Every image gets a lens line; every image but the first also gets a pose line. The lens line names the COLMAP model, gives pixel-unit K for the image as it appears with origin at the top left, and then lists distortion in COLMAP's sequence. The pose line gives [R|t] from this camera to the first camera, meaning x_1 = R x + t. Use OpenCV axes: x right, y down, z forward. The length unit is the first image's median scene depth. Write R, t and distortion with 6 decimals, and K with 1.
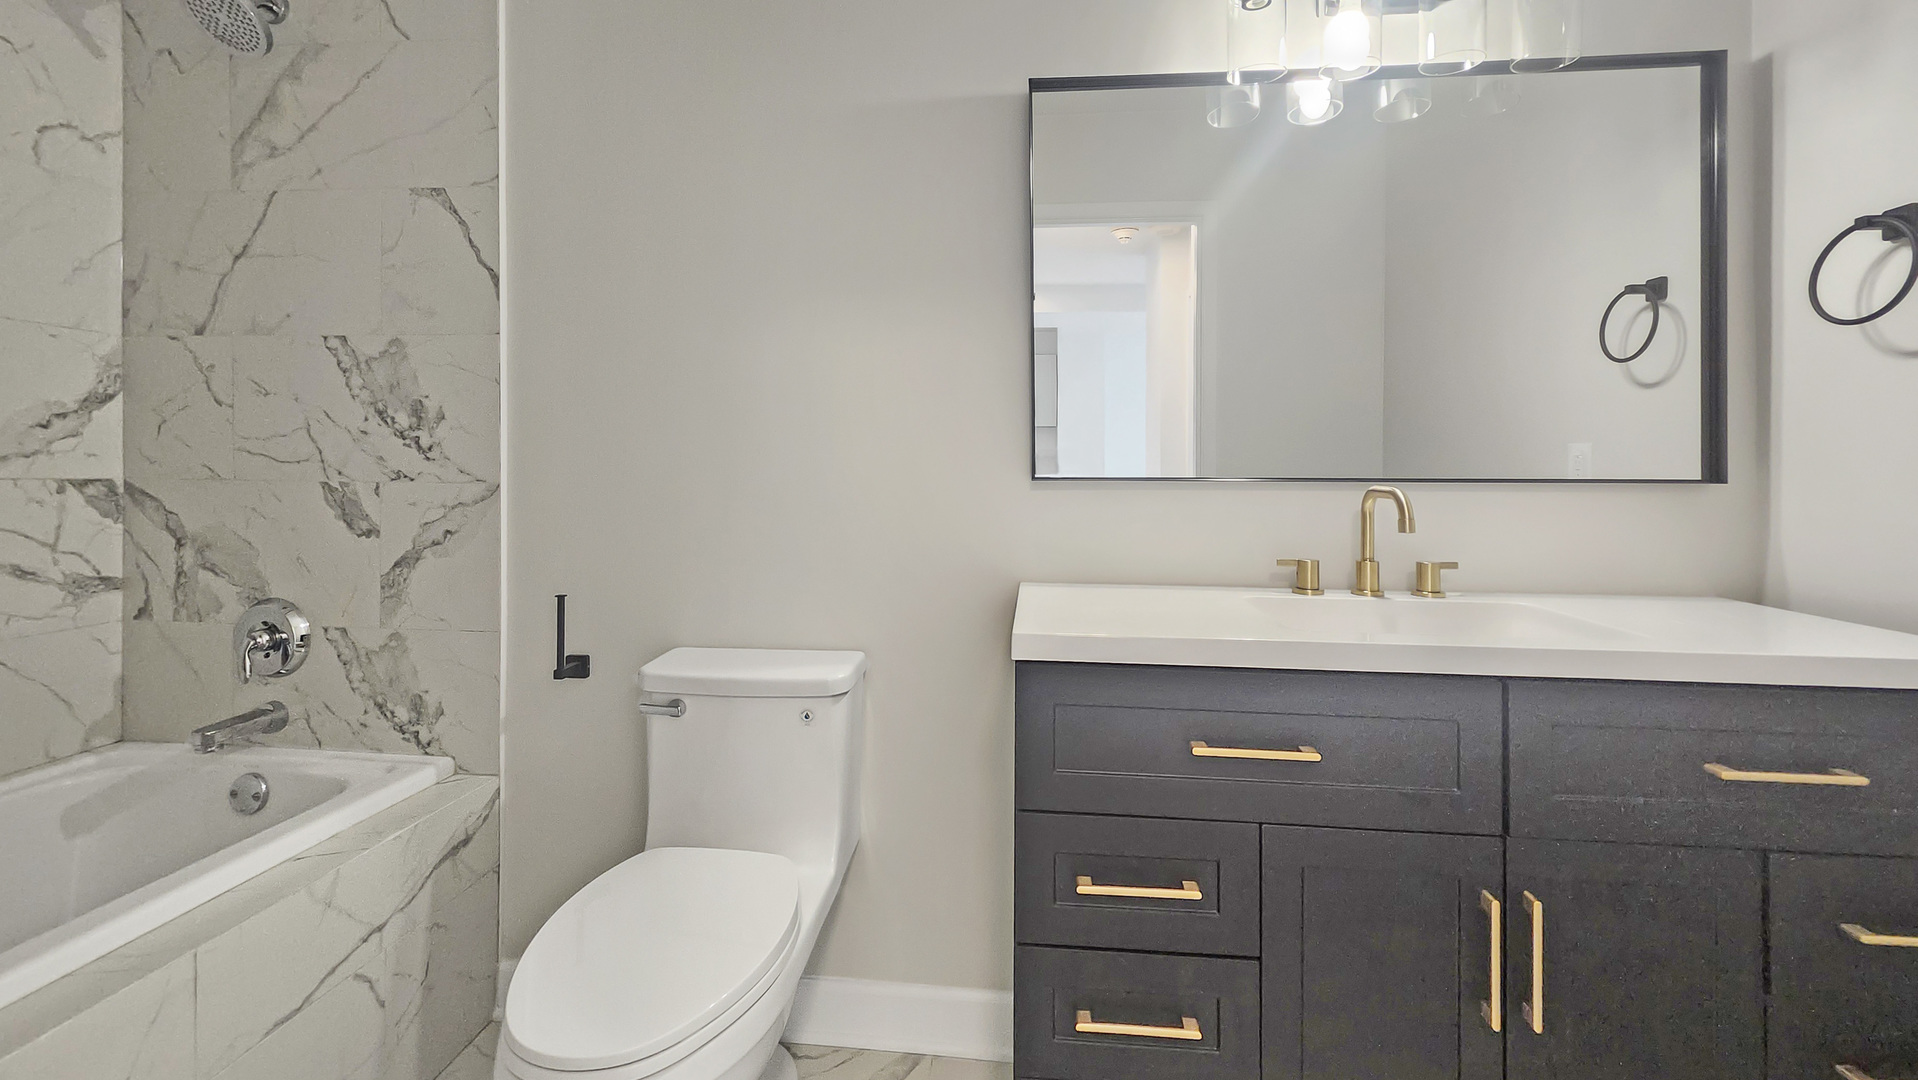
lens RADIAL K [[775.8, 0, 959.9], [0, 775.8, 483.3], [0, 0, 1]] dist [0.000238, 0.000022]
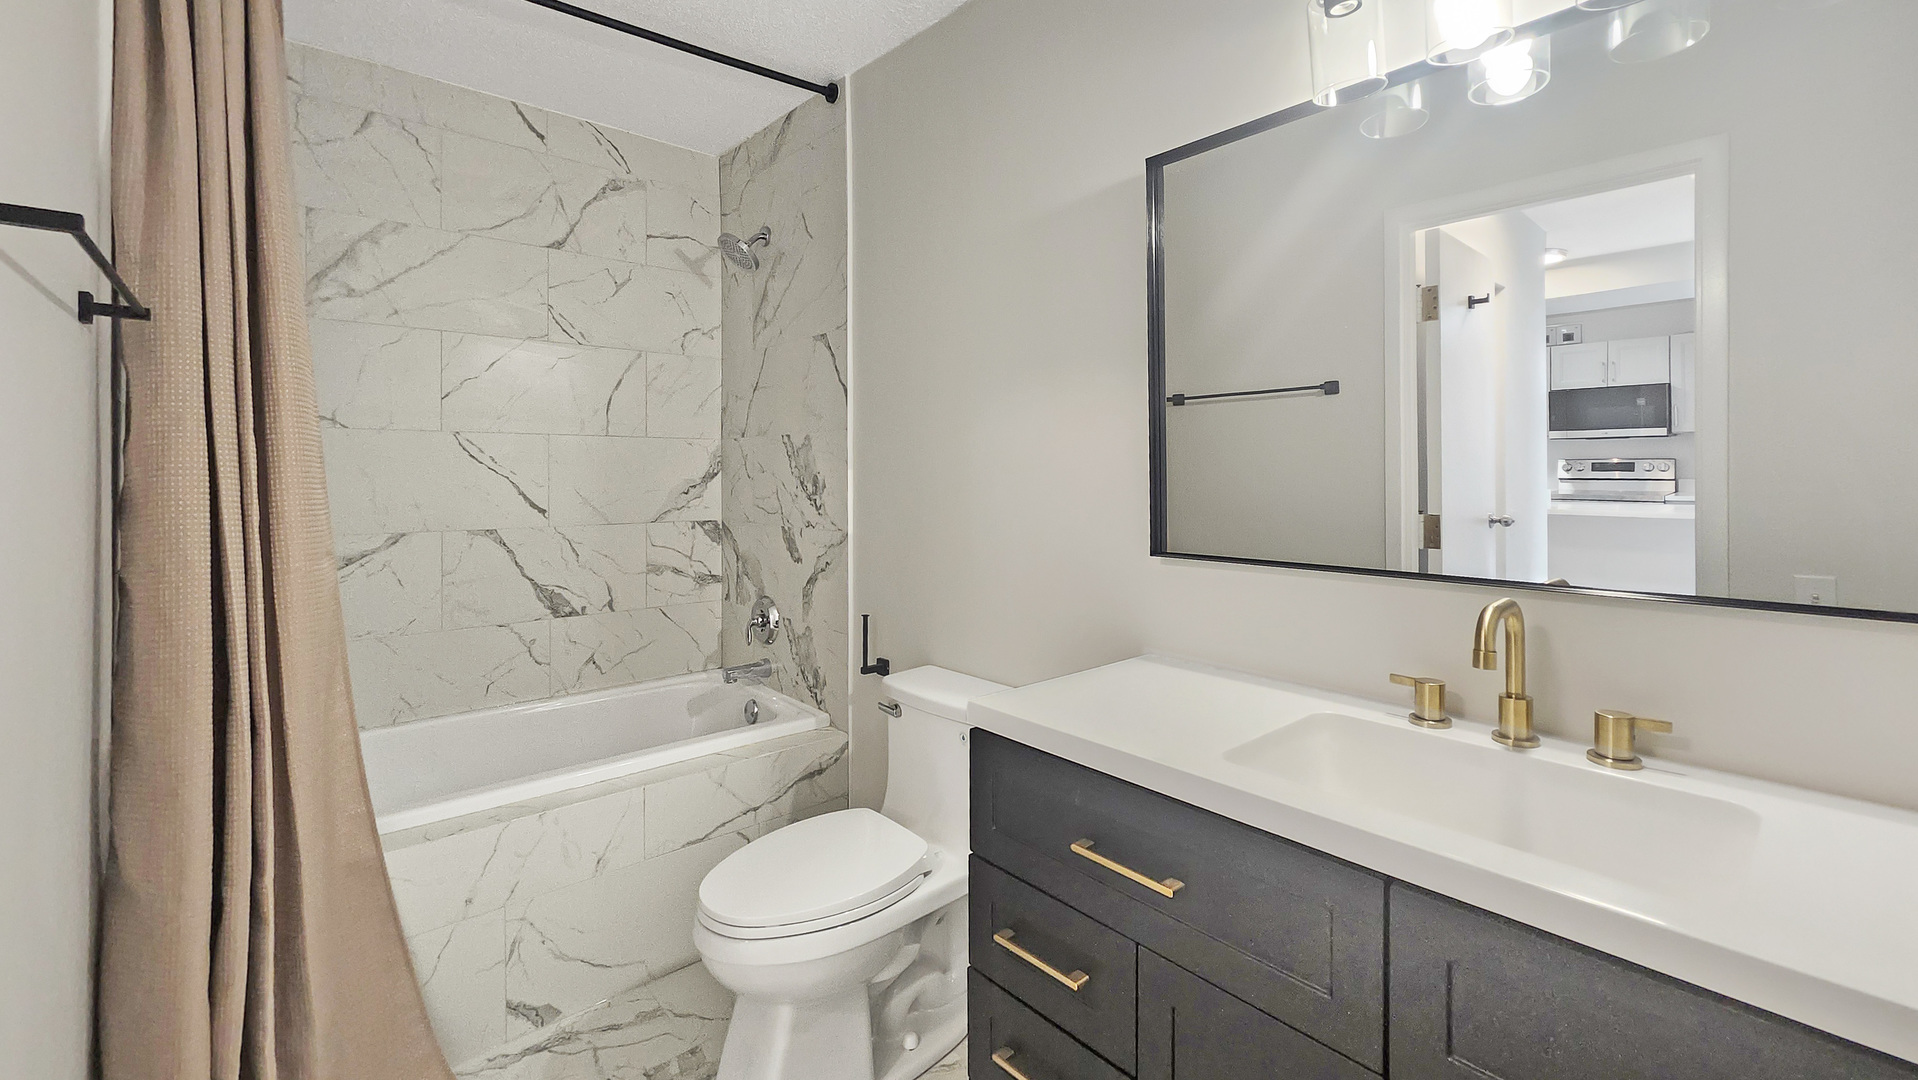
lens RADIAL K [[775.3, 0, 956.2], [0, 775.3, 495.0], [0, 0, 1]] dist [-0.001175, -0.000197]
pose [[0.726657, 0.007184, -0.686963, 0.541845], [-0.005213, 0.999974, 0.004943, -0.076902], [0.686980, -0.000011, 0.726676, 0.085966]]
